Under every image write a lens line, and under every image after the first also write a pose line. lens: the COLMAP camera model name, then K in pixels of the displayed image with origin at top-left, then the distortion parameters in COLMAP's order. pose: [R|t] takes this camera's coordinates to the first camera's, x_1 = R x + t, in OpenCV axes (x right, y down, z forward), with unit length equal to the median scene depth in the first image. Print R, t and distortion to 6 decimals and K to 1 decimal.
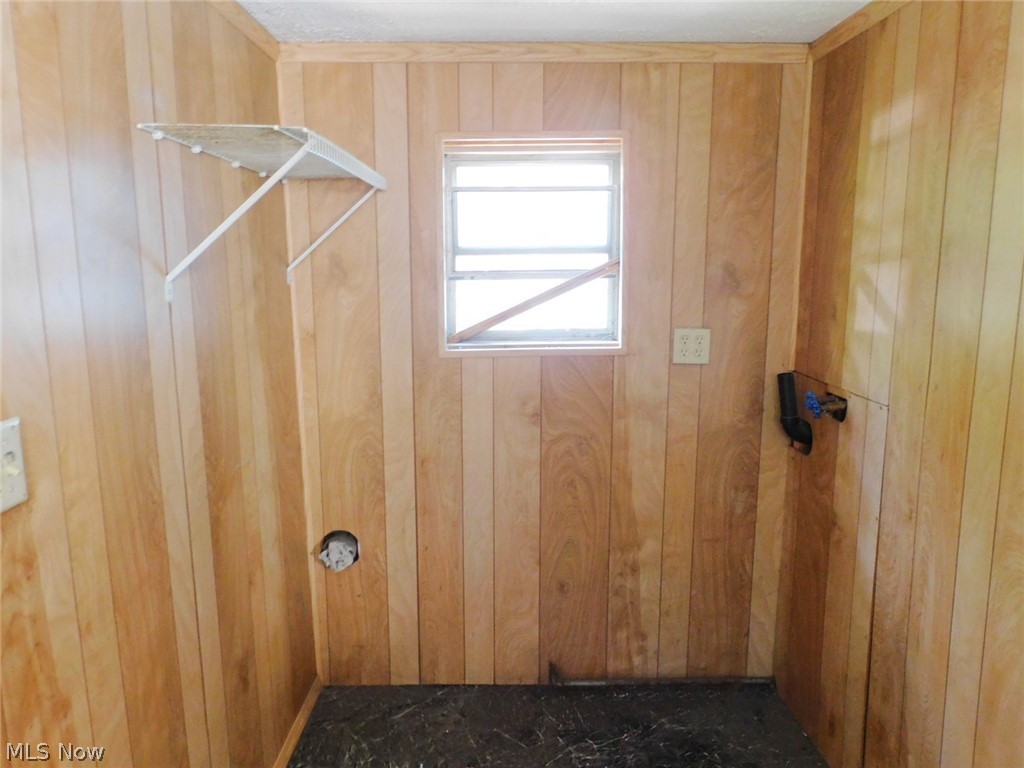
lens RADIAL K [[731.9, 0, 512.0], [0, 731.9, 384.0], [0, 0, 1]] dist [-0.005330, 0.002207]
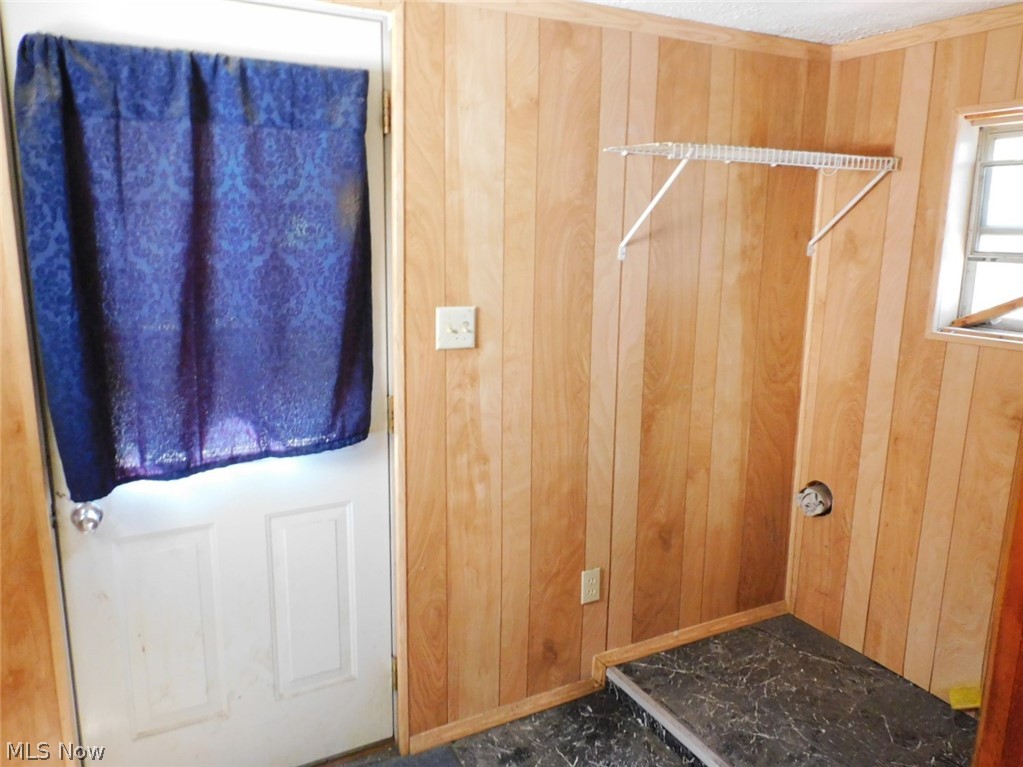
lens RADIAL K [[769.7, 0, 511.5], [0, 769.7, 383.5], [0, 0, 1]] dist [-0.003392, -0.010141]
pose [[0.460543, 0.188750, -0.867337, 0.551428], [-0.166582, 0.978147, 0.124412, -0.012405], [0.871866, 0.087186, 0.481922, 0.022133]]
